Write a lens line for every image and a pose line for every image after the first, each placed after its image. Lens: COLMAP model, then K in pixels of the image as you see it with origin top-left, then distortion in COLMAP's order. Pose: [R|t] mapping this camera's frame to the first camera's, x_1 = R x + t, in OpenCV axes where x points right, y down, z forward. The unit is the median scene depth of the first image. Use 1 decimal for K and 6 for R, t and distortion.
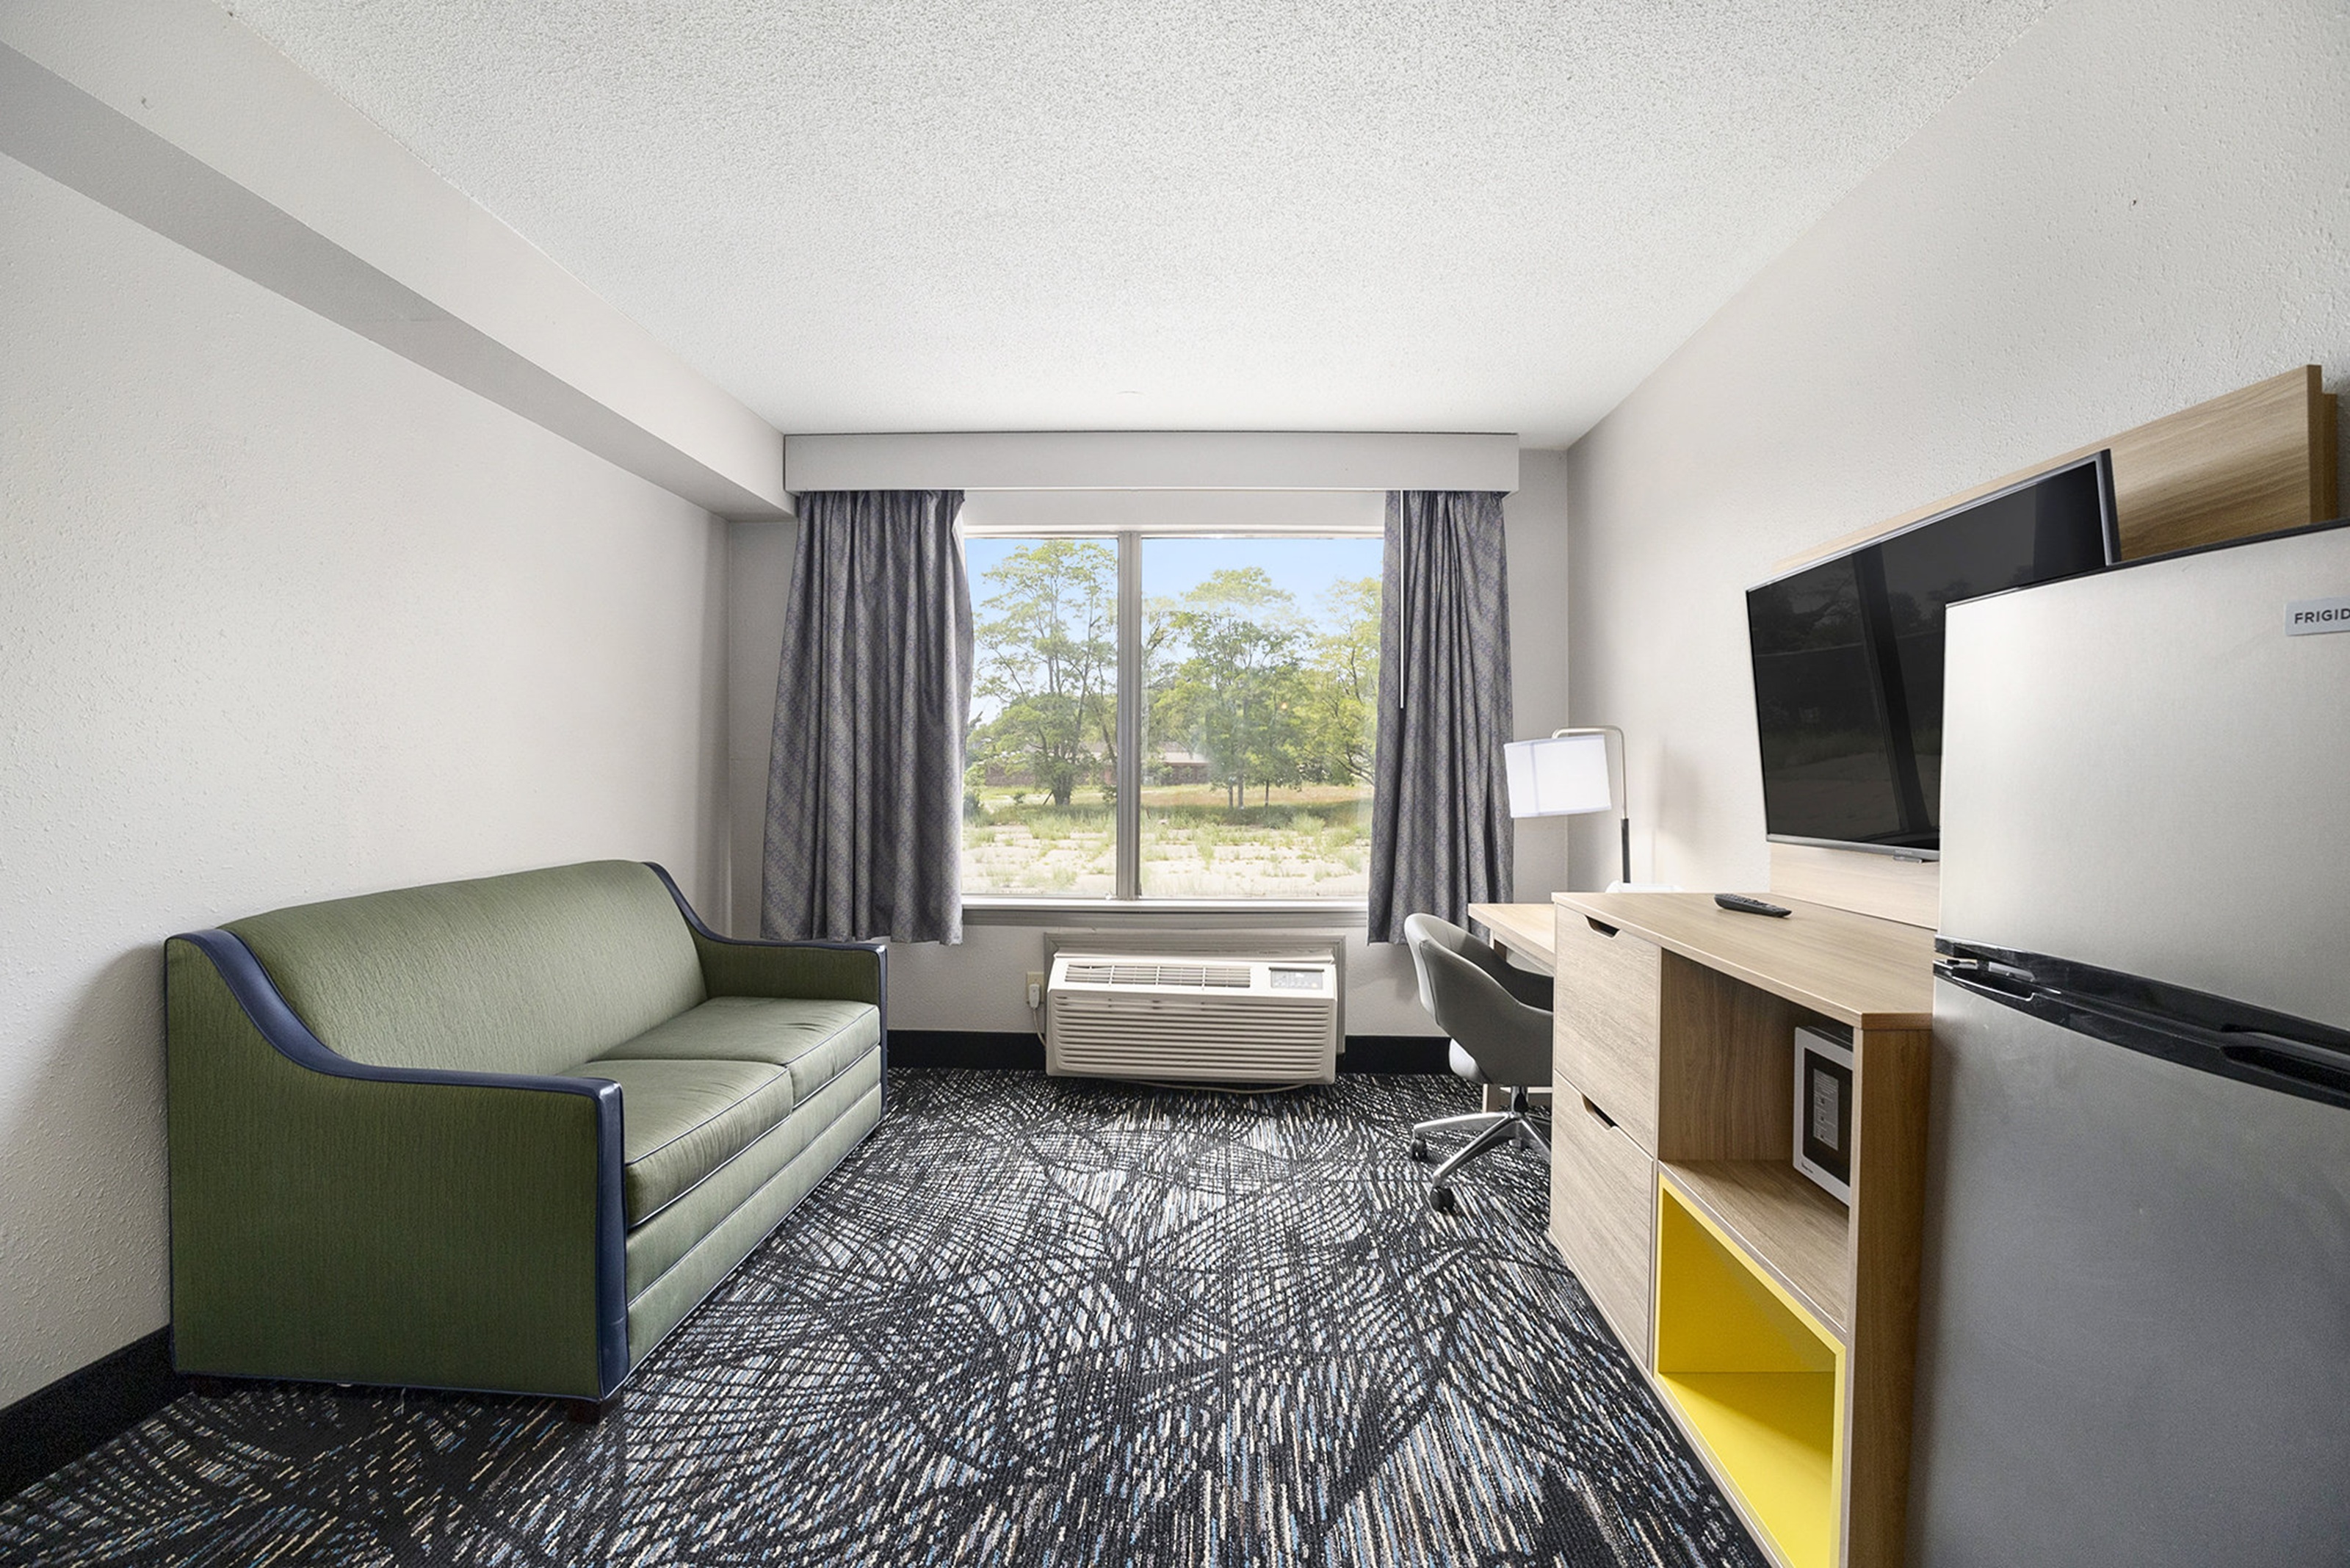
lens RADIAL K [[1085.7, 0, 1181.9], [0, 1085.7, 770.0], [0, 0, 1]] dist [-0.056995, 0.010595]
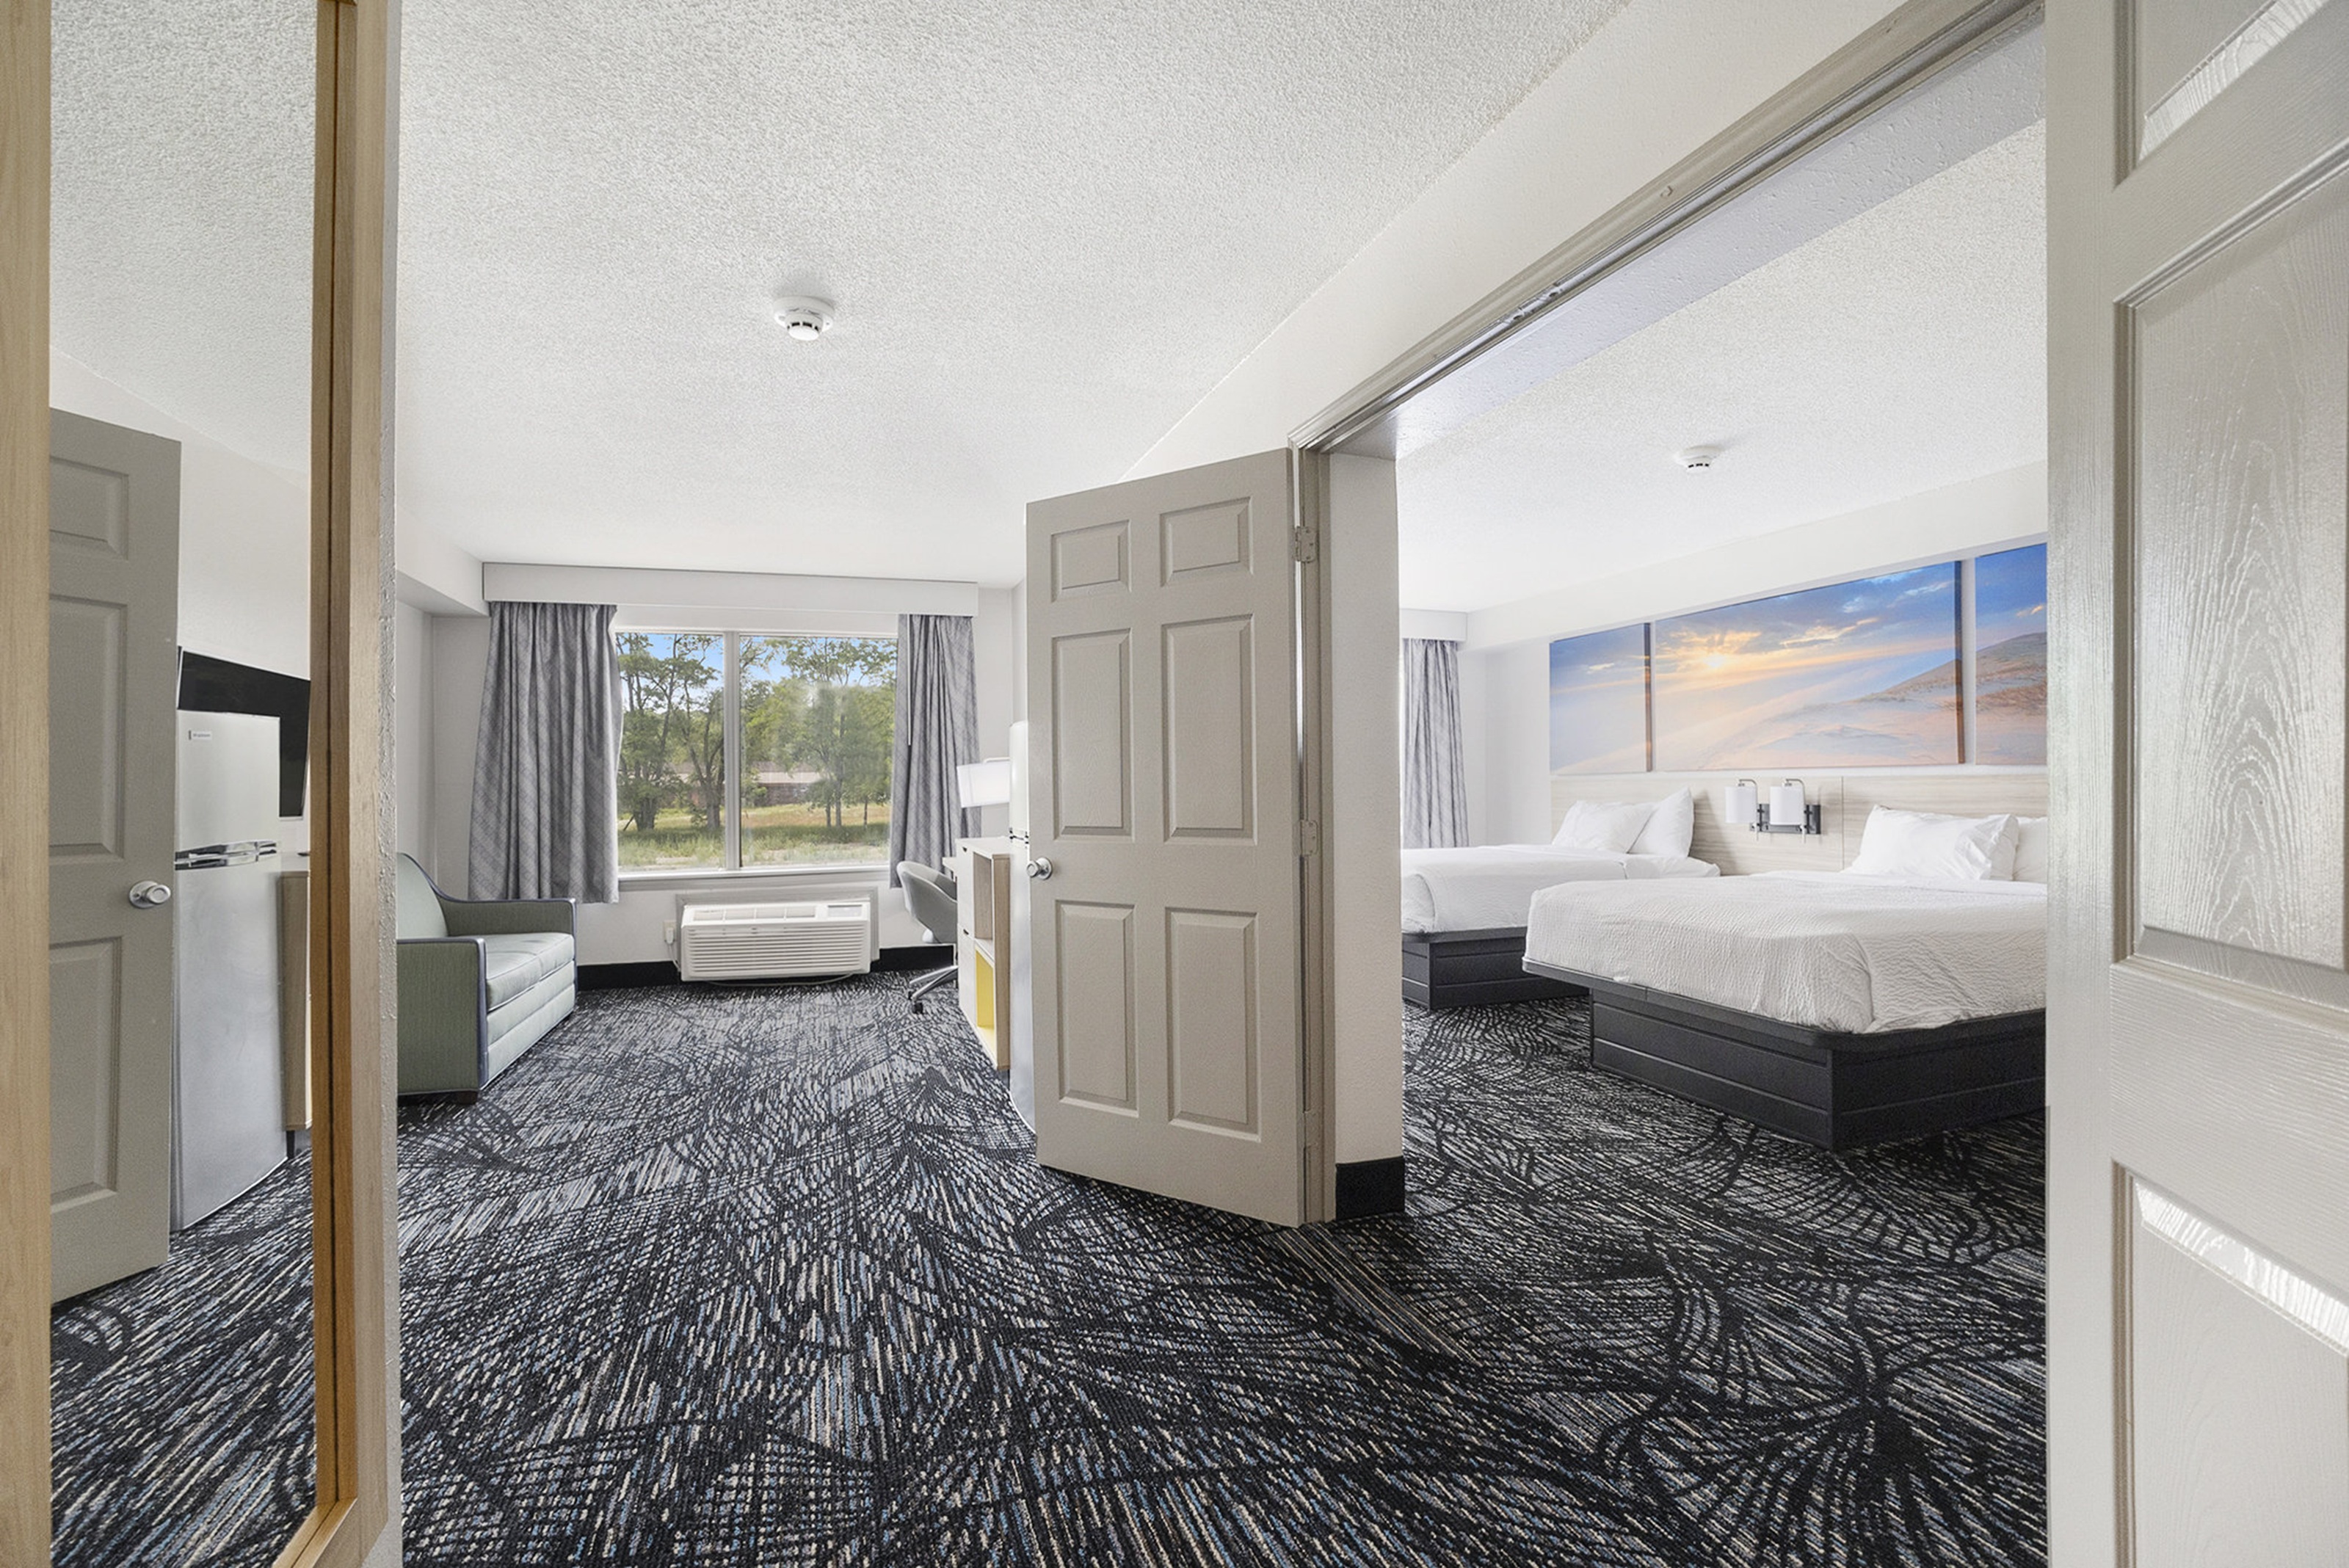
lens RADIAL K [[1075.3, 0, 1157.7], [0, 1075.3, 767.1], [0, 0, 1]] dist [-0.042060, 0.005982]
pose [[0.942254, -0.014907, 0.334566, 0.020078], [0.021082, 0.999668, -0.014835, 0.014149], [-0.334234, 0.021031, 0.942256, -1.101889]]
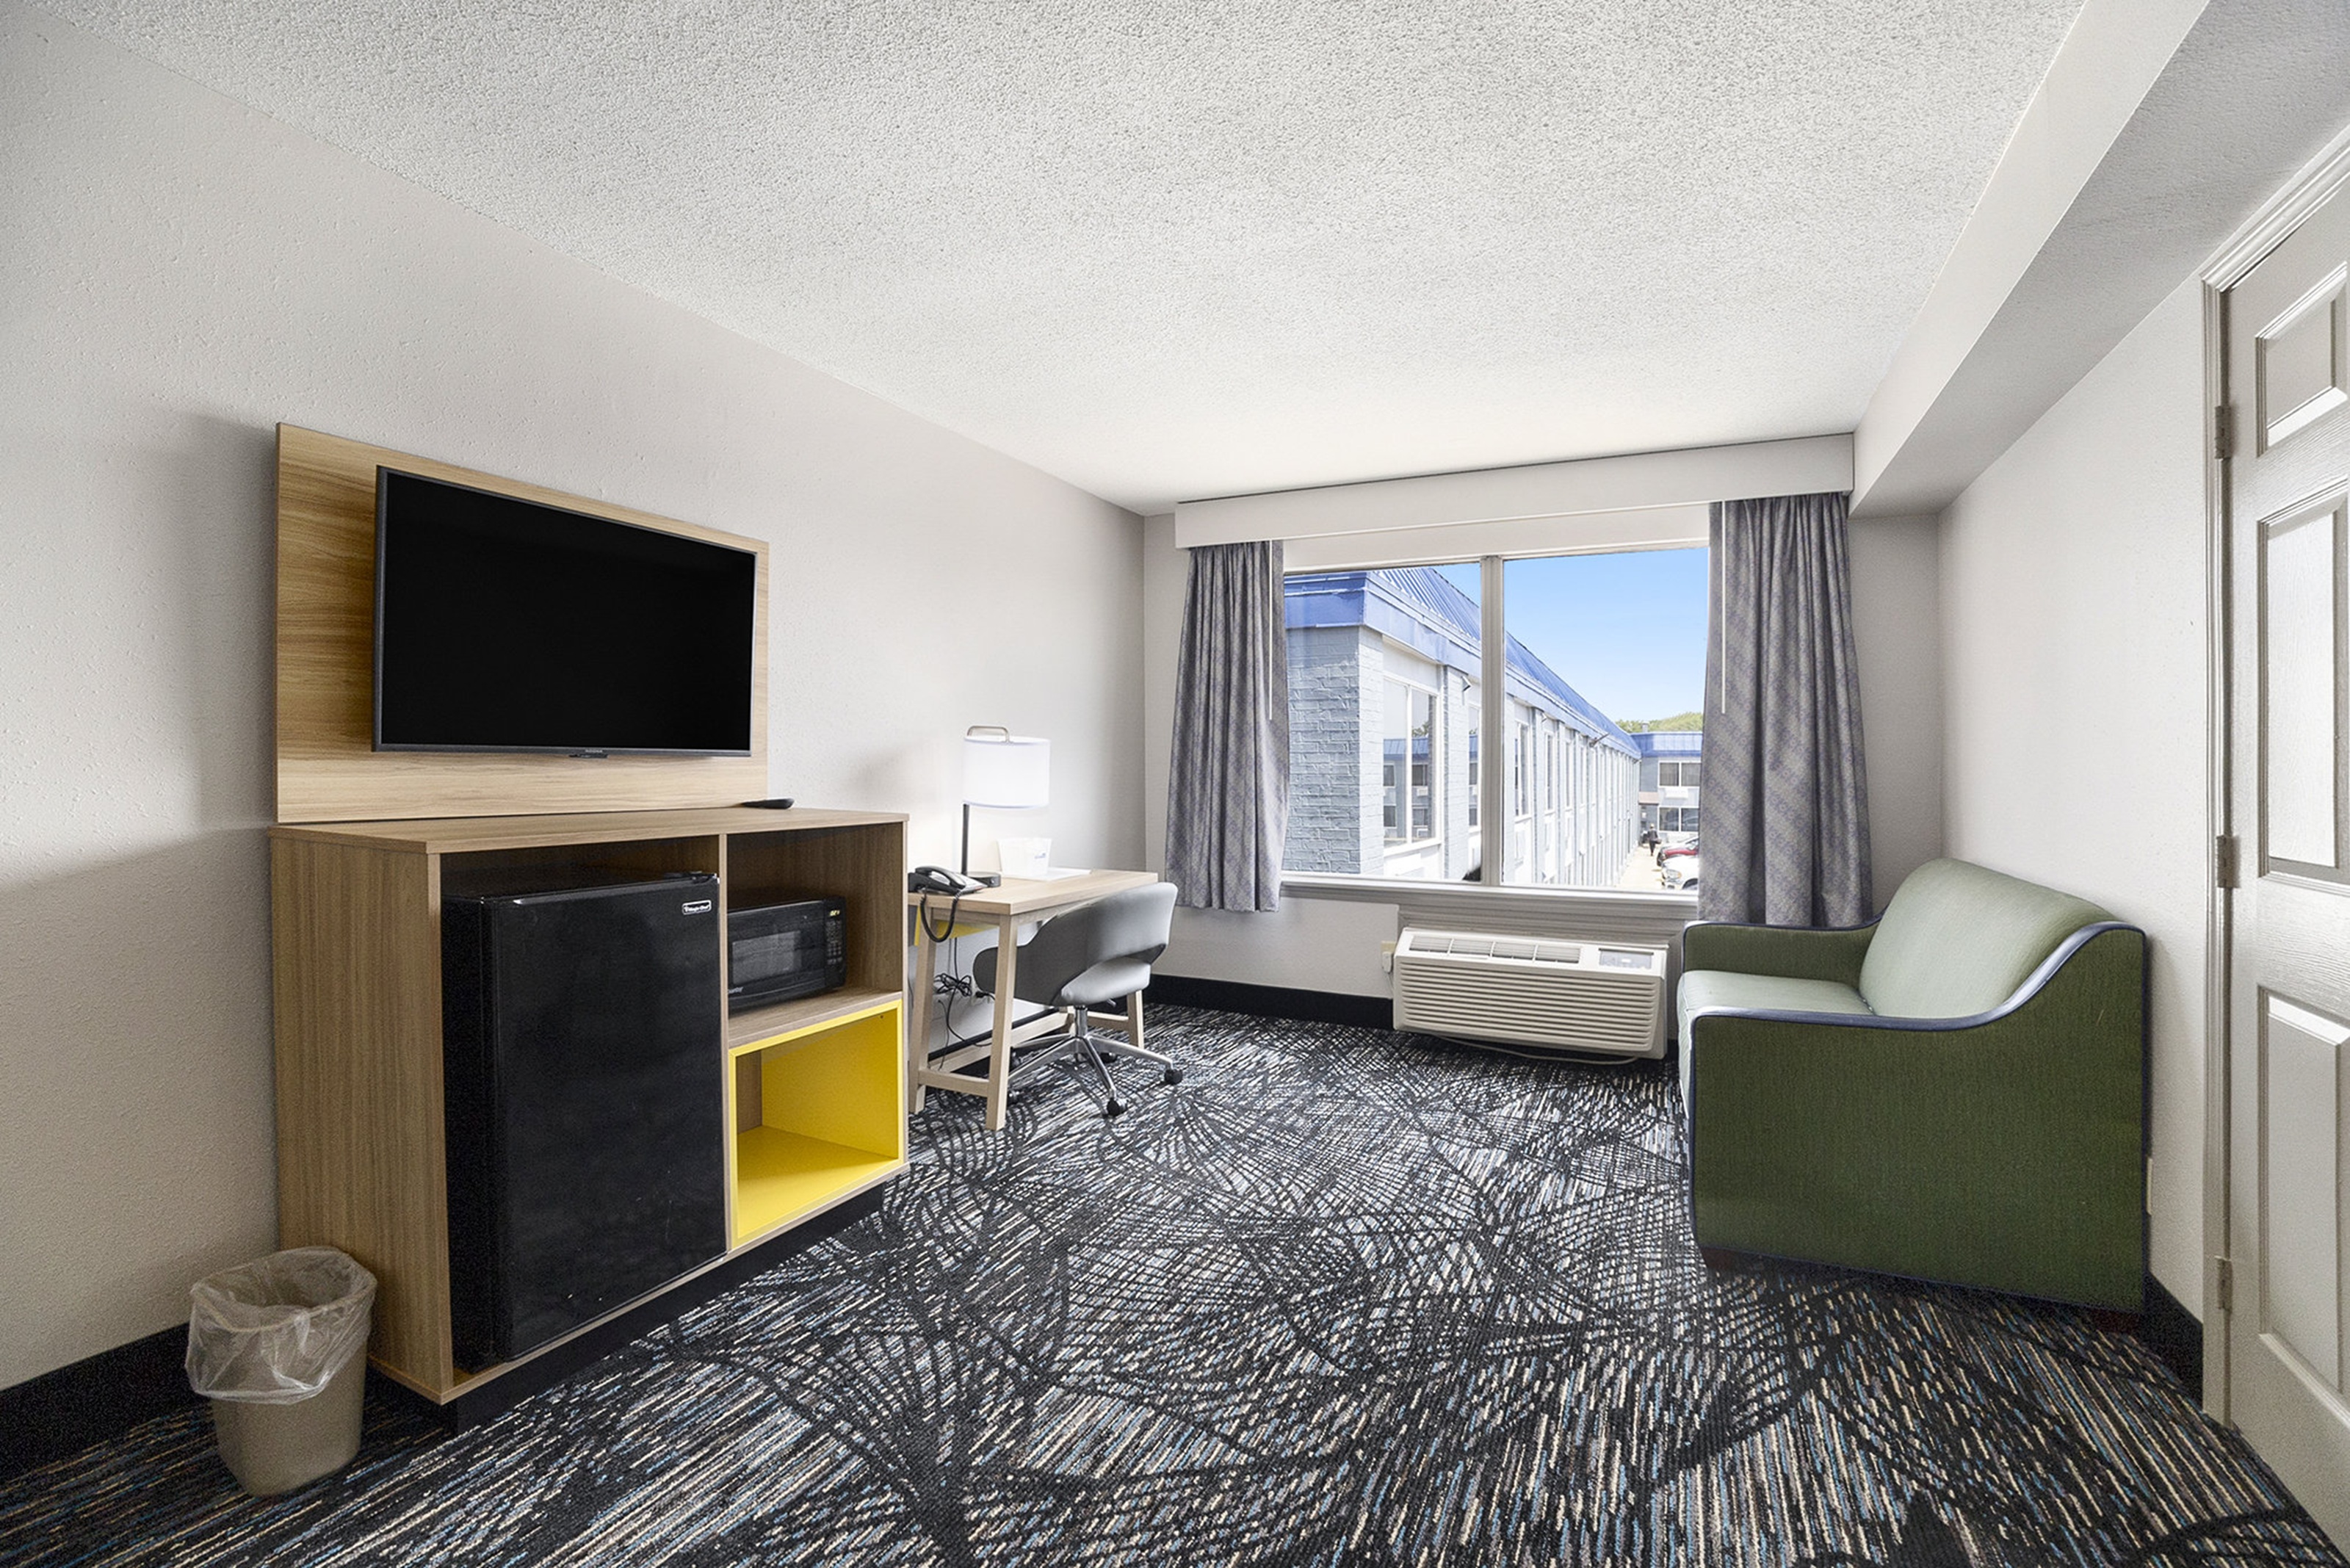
lens RADIAL K [[1075.8, 0, 1114.6], [0, 1075.8, 754.1], [0, 0, 1]] dist [-0.042060, 0.005982]
pose [[0.900798, -0.005268, -0.434206, 0.072602], [0.001454, 0.999957, -0.009116, -0.005913], [0.434236, 0.007580, 0.900767, -0.127074]]
